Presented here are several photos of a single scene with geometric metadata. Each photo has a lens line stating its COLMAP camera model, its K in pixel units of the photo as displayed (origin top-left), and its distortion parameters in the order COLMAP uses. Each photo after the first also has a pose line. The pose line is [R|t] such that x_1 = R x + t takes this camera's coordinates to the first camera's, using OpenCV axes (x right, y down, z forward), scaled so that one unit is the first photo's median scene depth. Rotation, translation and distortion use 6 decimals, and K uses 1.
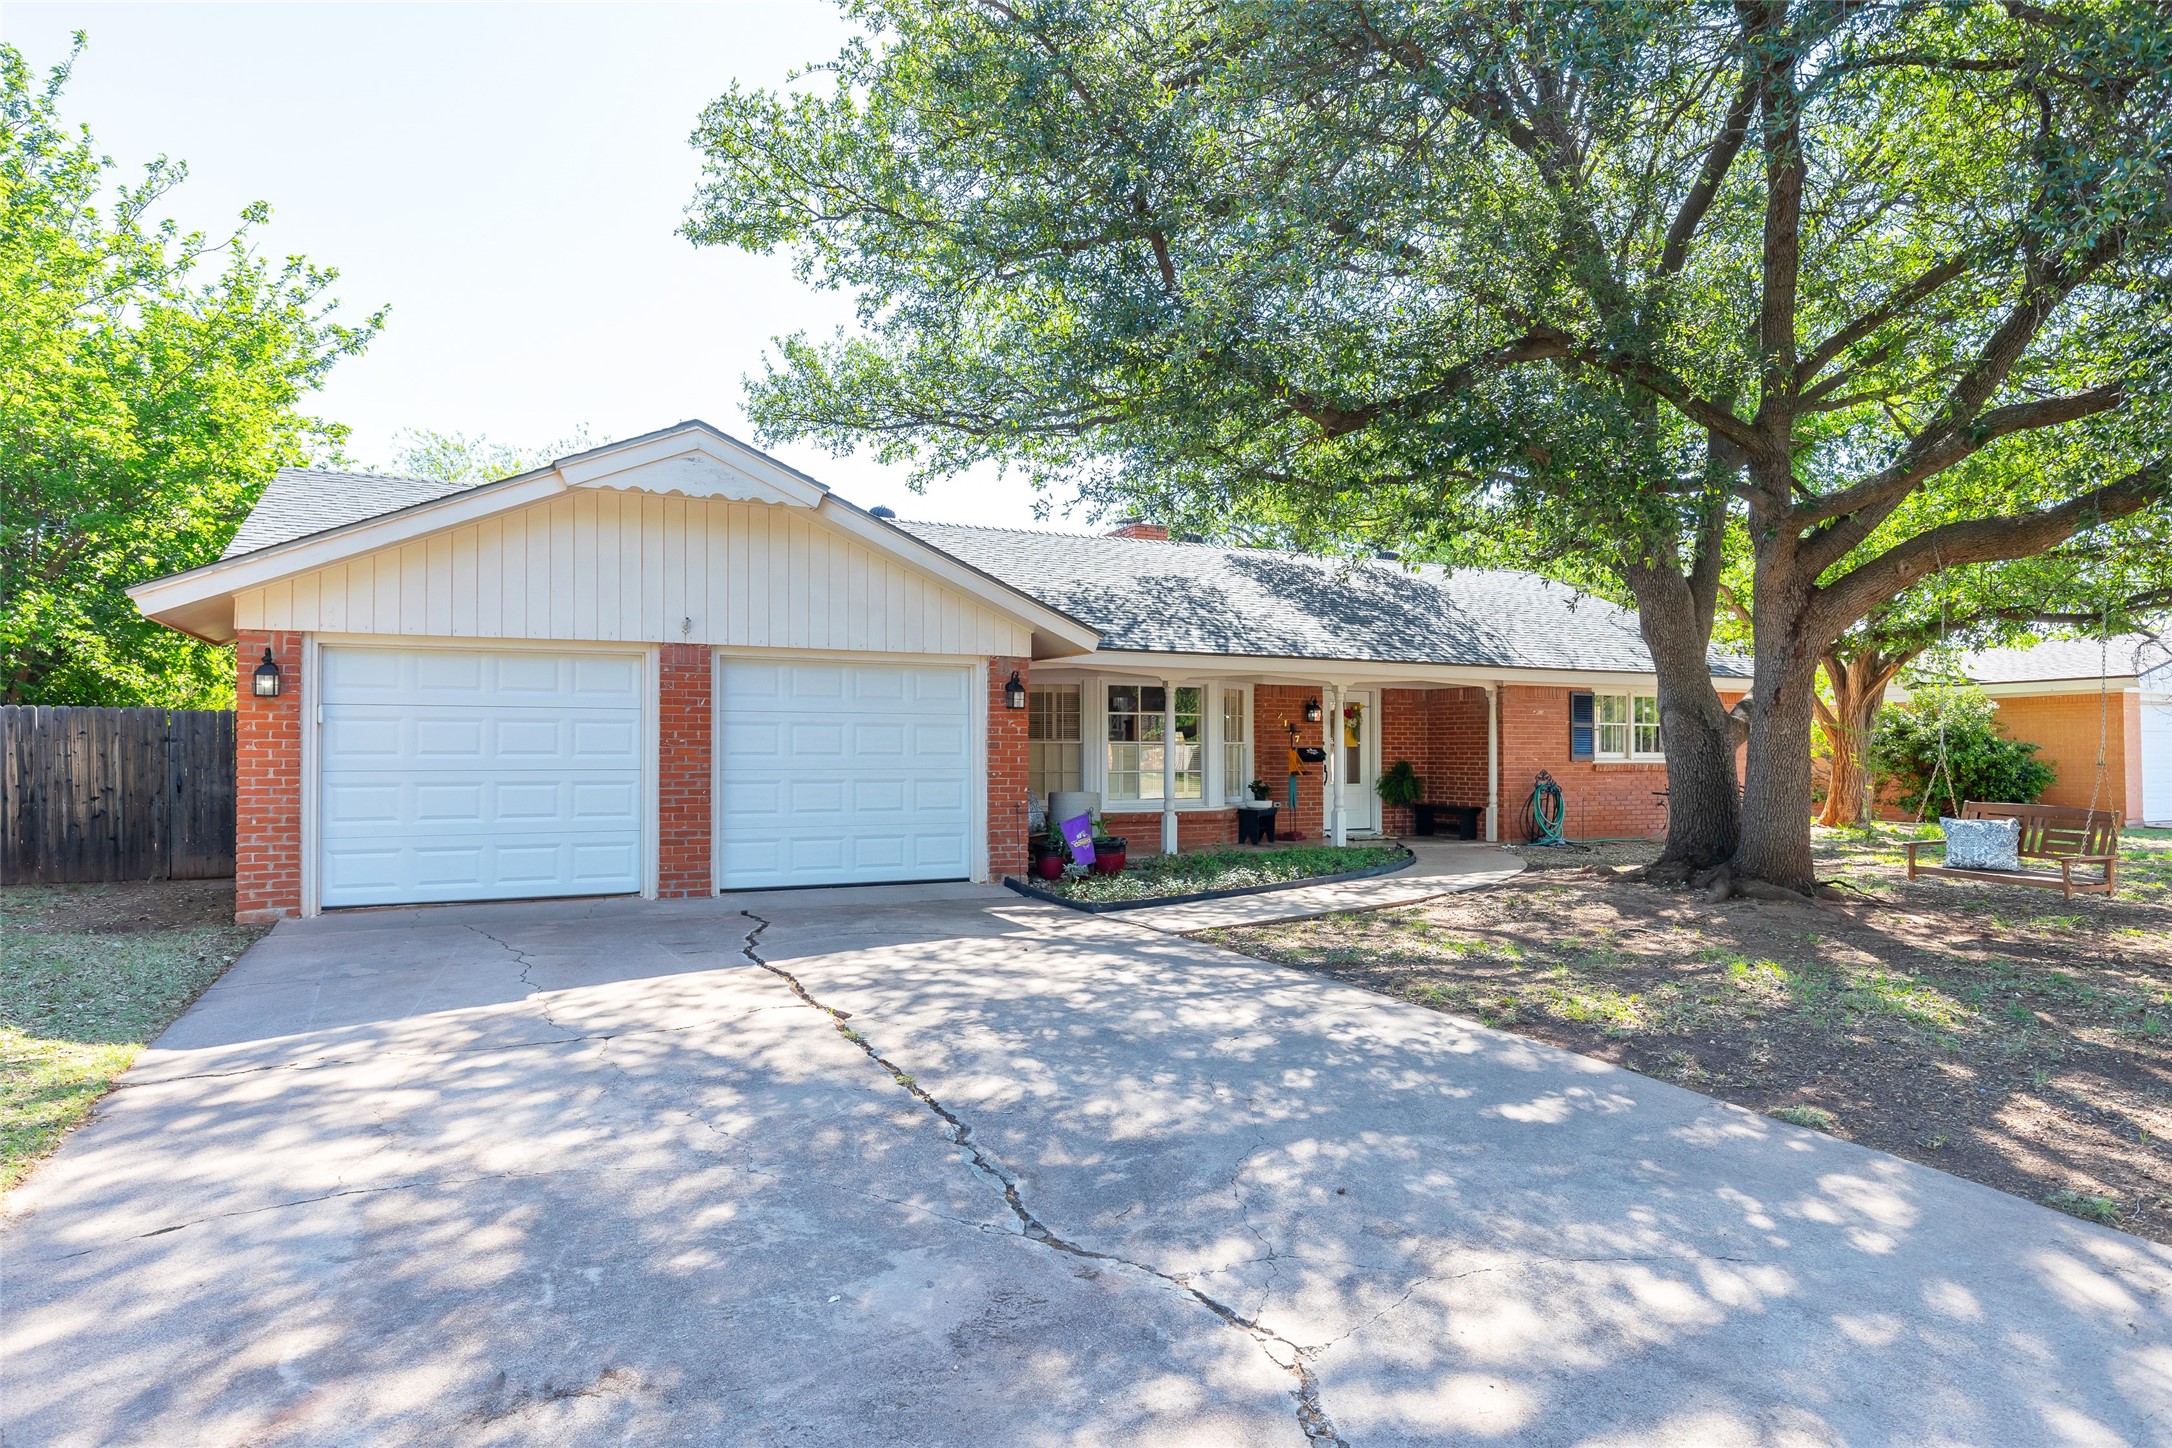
lens RADIAL K [[1320.5, 0, 1085.3], [0, 1320.5, 727.3], [0, 0, 1]] dist [0.000433, 0.000018]
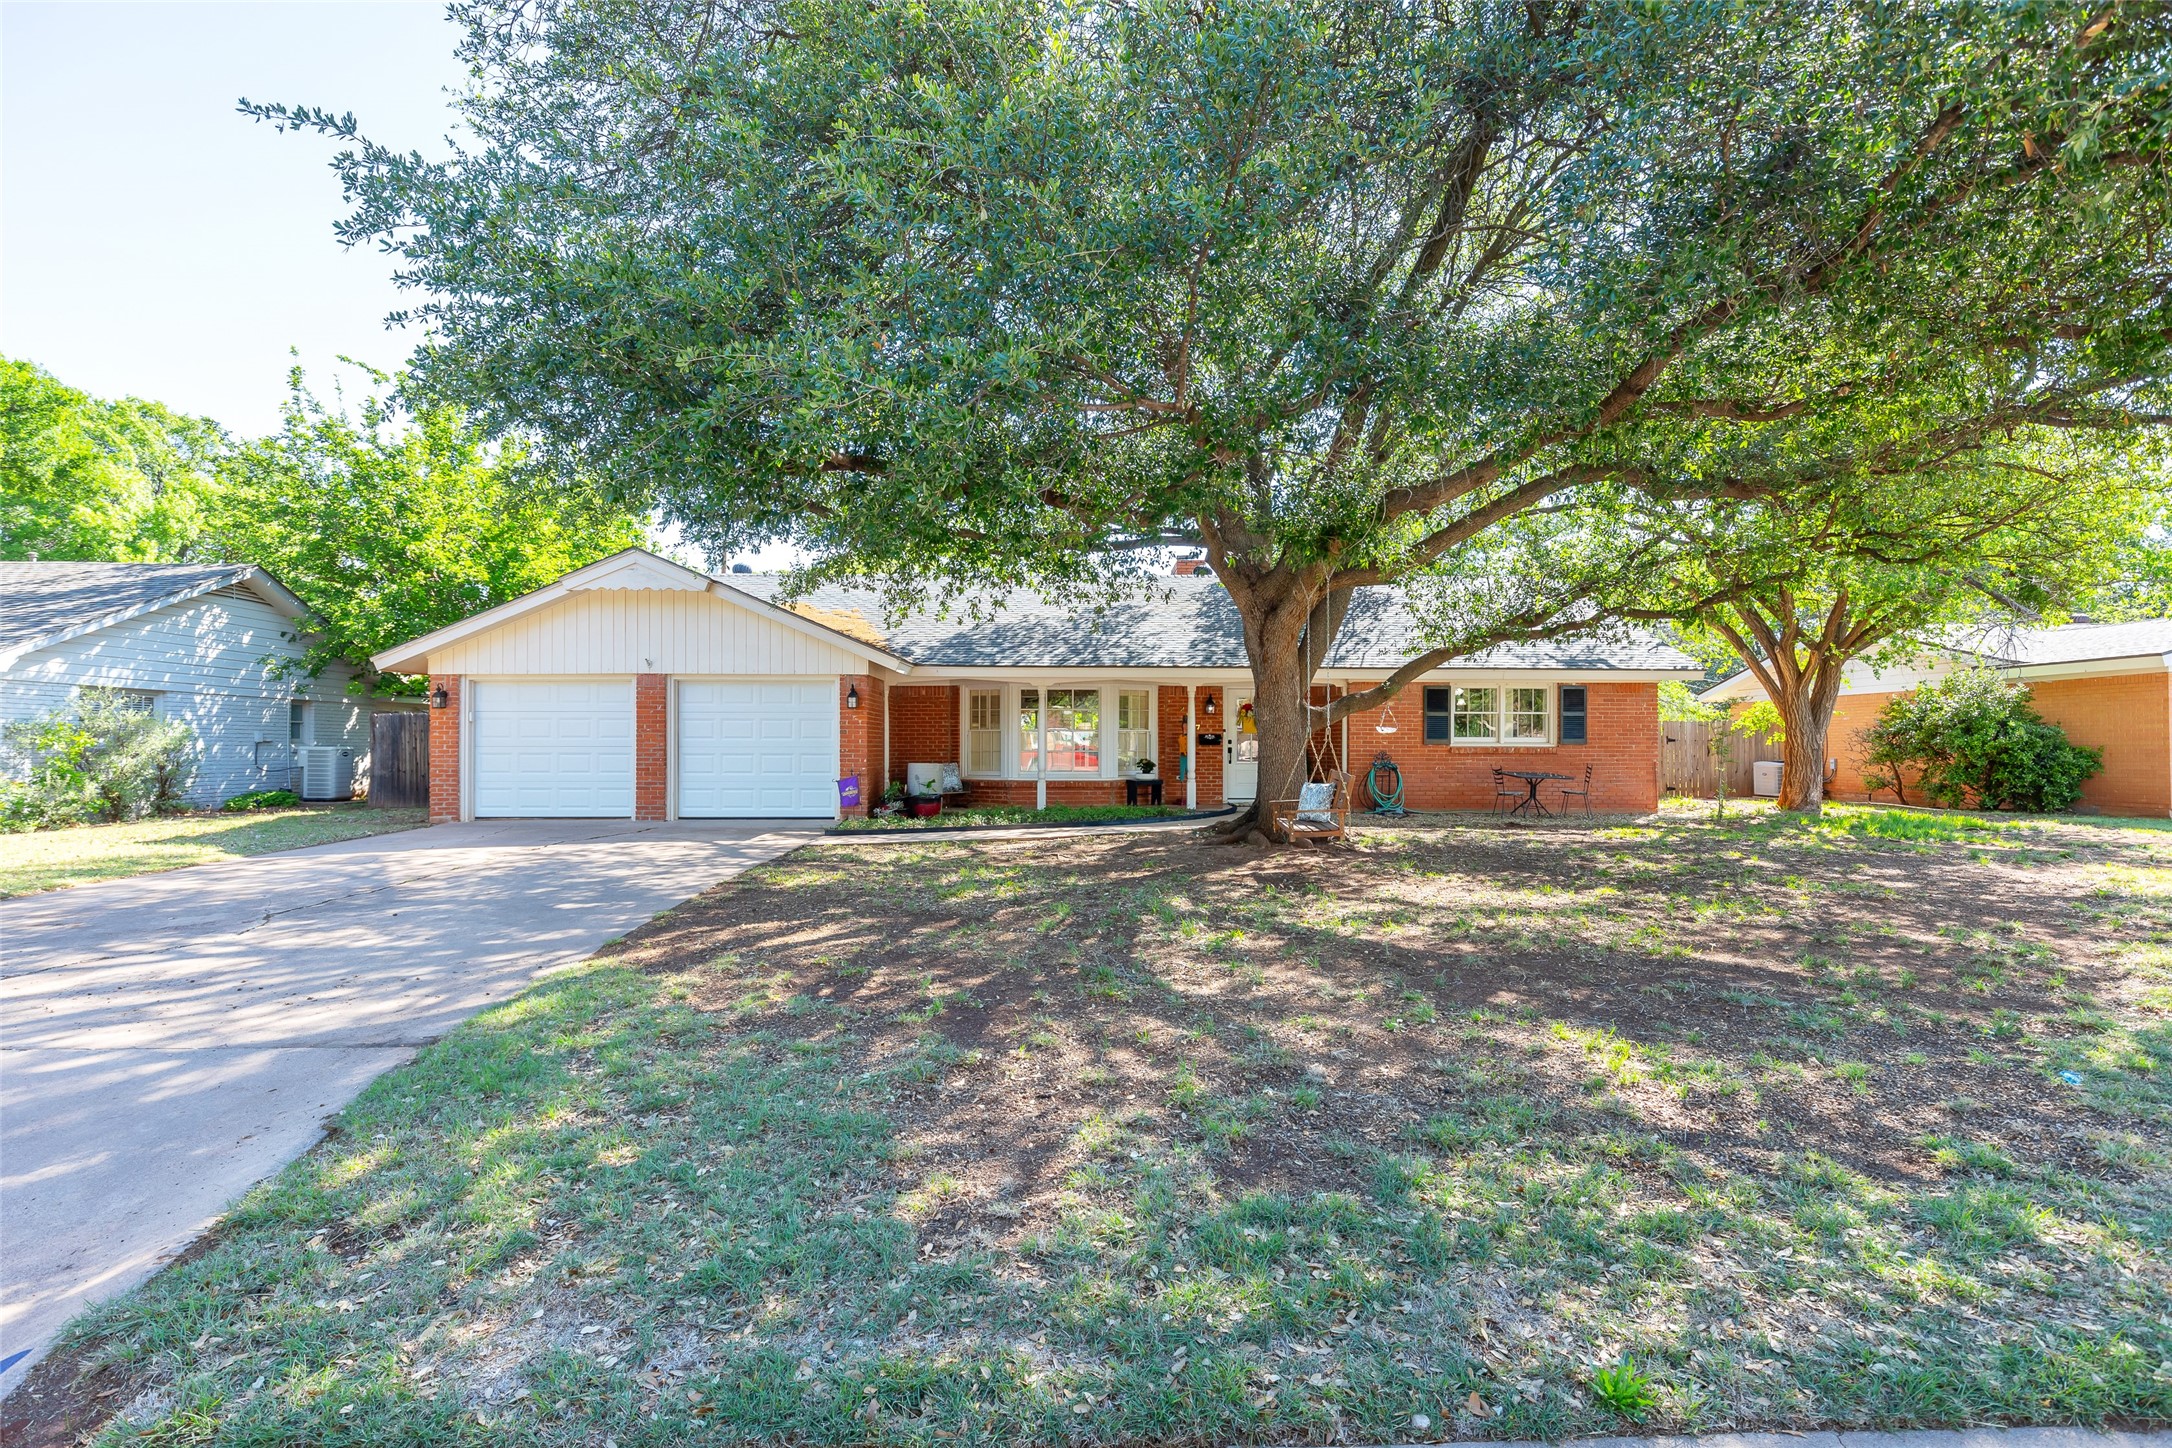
lens RADIAL K [[1194.2, 0, 1087.5], [0, 1194.2, 723.0], [0, 0, 1]] dist [-0.002212, -0.000112]
pose [[0.900340, -0.009269, -0.435088, 0.862923], [0.008506, 0.999957, -0.003703, 0.011465], [0.435104, -0.000367, 0.900380, -0.152216]]
